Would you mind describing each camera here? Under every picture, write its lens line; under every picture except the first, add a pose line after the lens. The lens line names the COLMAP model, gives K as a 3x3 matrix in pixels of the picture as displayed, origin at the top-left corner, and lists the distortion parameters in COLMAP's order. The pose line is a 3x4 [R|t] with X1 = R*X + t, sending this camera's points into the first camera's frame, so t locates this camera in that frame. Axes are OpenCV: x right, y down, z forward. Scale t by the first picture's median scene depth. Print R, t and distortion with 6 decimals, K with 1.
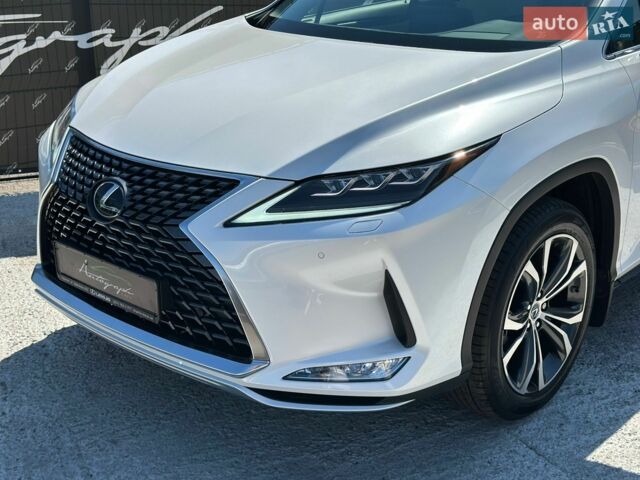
lens RADIAL K [[901.4, 0, 320.0], [0, 901.4, 240.0], [0, 0, 1]] dist [0.111573, -0.098038]
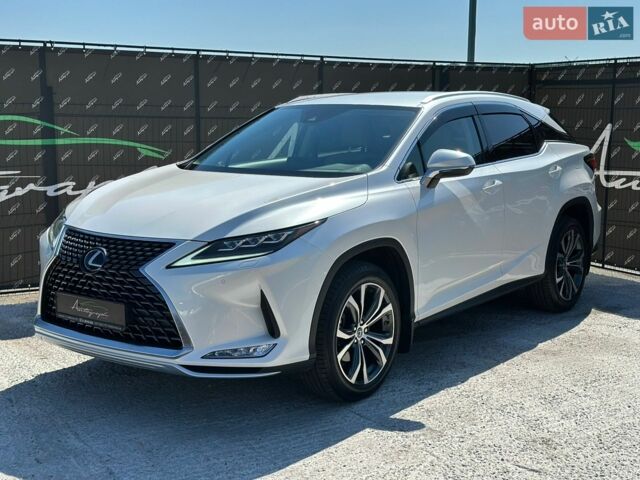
lens RADIAL K [[901.4, 0, 320.0], [0, 901.4, 240.0], [0, 0, 1]] dist [0.111573, -0.098038]
pose [[0.996104, -0.009636, 0.087656, 0.032162], [0.026824, 0.980019, -0.197088, 0.261241], [-0.084005, 0.198672, 0.976459, -0.665816]]
